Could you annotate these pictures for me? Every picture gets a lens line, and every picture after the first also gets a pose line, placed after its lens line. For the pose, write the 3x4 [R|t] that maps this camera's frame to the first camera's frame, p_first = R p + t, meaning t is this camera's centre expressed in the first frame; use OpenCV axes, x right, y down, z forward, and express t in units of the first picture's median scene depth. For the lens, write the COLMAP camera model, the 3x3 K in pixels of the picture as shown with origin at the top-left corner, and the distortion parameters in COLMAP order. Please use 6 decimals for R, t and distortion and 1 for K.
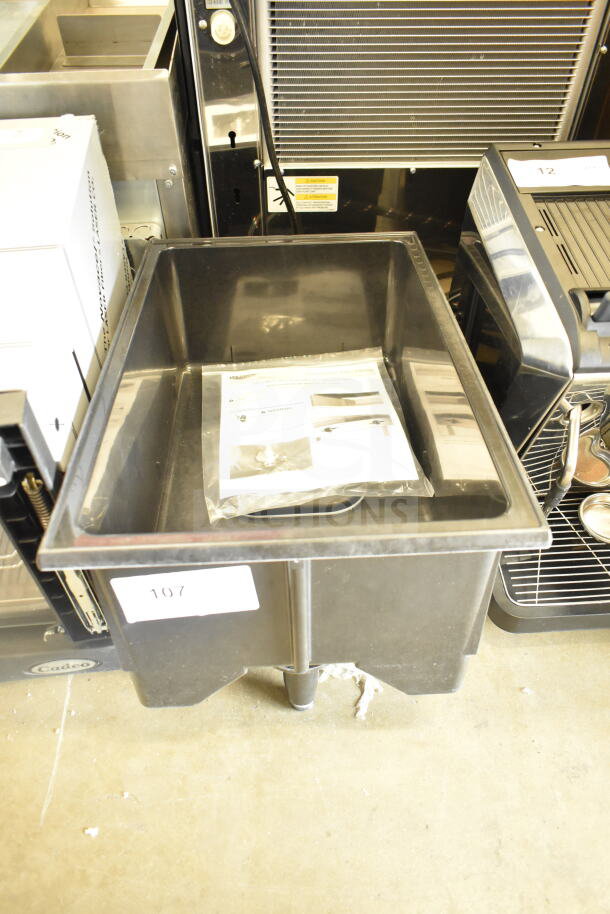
lens RADIAL K [[691.6, 0, 310.9], [0, 691.6, 456.7], [0, 0, 1]] dist [-0.011062, -0.003563]
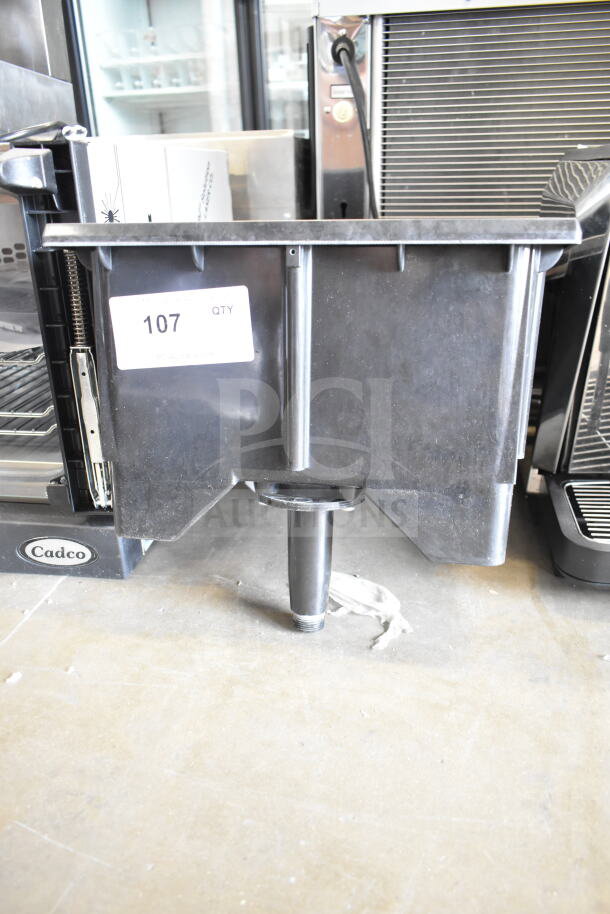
lens RADIAL K [[691.6, 0, 310.9], [0, 691.6, 462.4], [0, 0, 1]] dist [-0.011062, -0.003563]
pose [[0.971797, 0.074171, -0.223853, 0.160397], [-0.166484, 0.888076, -0.428490, 0.545969], [0.167017, 0.453673, 0.875378, 0.217083]]
